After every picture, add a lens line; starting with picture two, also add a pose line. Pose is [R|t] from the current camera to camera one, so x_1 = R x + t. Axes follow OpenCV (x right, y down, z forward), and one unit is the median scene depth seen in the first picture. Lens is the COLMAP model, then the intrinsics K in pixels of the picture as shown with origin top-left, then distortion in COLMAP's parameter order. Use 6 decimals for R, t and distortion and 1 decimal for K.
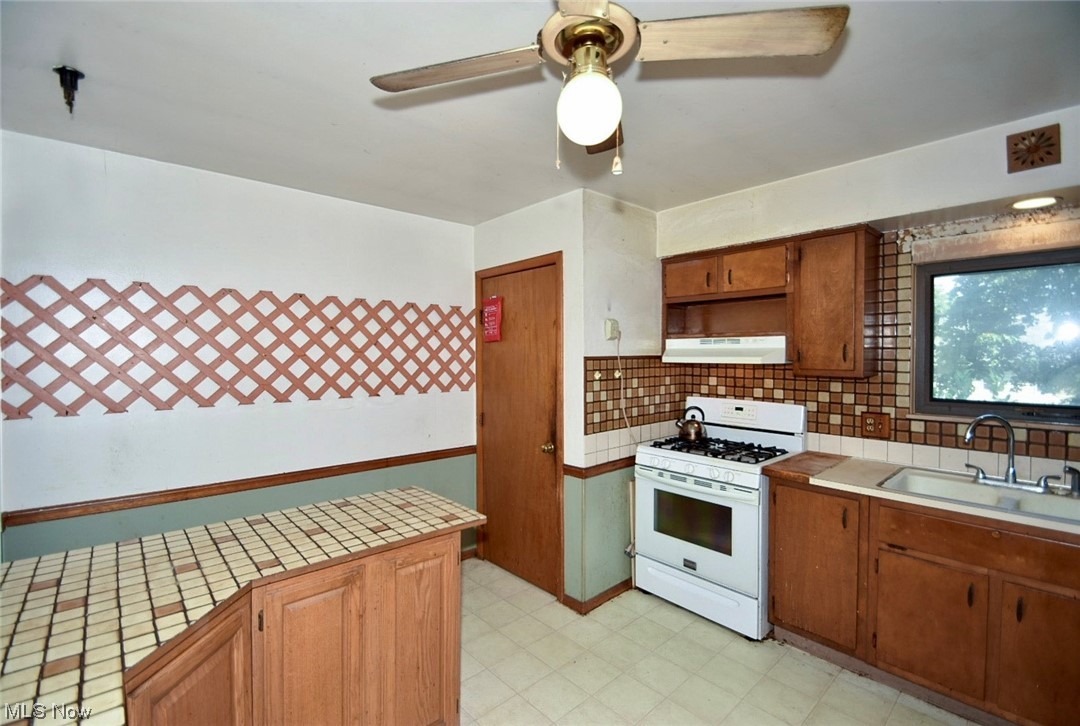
lens RADIAL K [[481.1, 0, 540.0], [0, 481.1, 363.0], [0, 0, 1]] dist [0.015089, -0.018796]
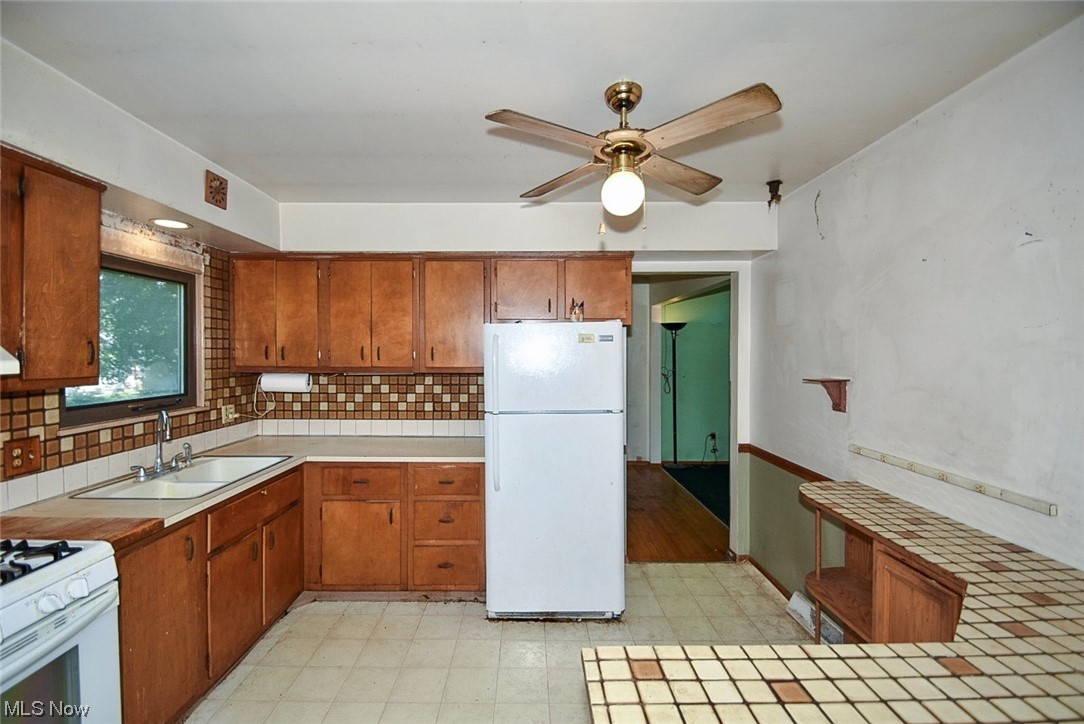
lens RADIAL K [[466.7, 0, 526.5], [0, 466.7, 361.4], [0, 0, 1]] dist [0.014021, -0.013773]
pose [[-0.732646, -0.011575, 0.680512, -0.284981], [0.015822, 0.999296, 0.034032, -0.019359], [-0.680426, 0.035700, -0.731946, 0.952542]]
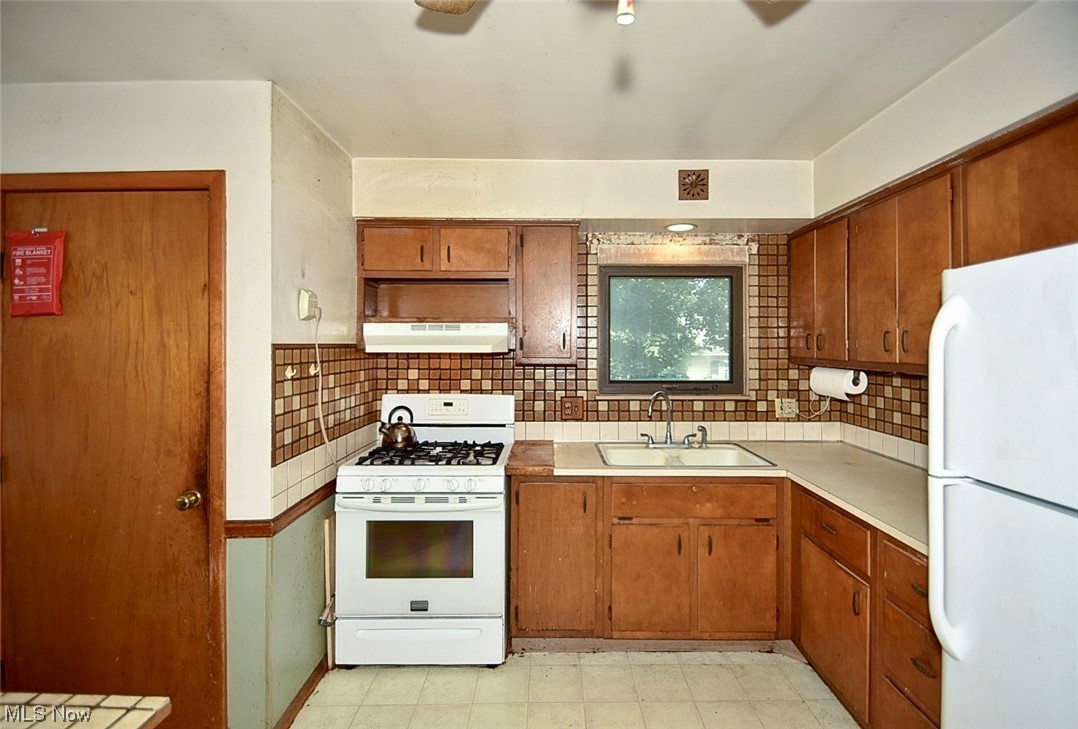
lens RADIAL K [[485.1, 0, 558.6], [0, 485.1, 342.6], [0, 0, 1]] dist [0.001728, -0.000460]
pose [[0.659038, 0.007568, 0.752072, -0.141947], [0.013349, 0.999674, -0.021757, 0.004312], [-0.751991, 0.024378, 0.658722, 0.288005]]
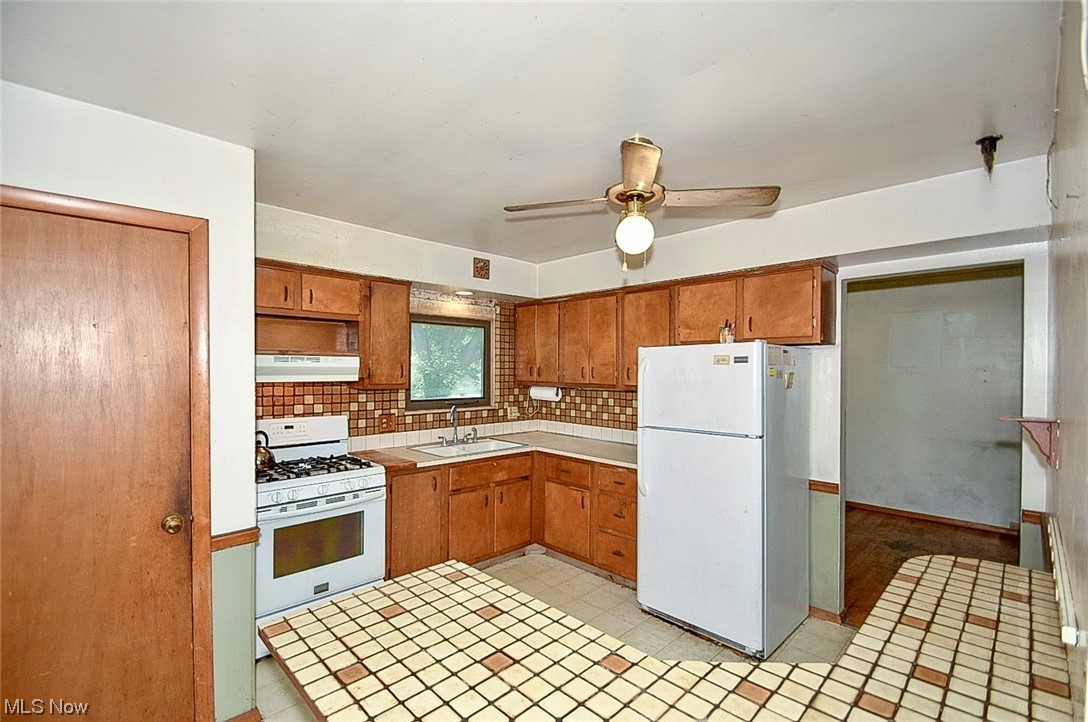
lens RADIAL K [[468.9, 0, 546.5], [0, 468.9, 375.3], [0, 0, 1]] dist [-0.001261, -0.000501]
pose [[-0.048071, -0.011921, 0.998773, -0.649898], [0.015216, 0.999804, 0.012666, -0.018337], [-0.998728, 0.015806, -0.047880, 0.579755]]
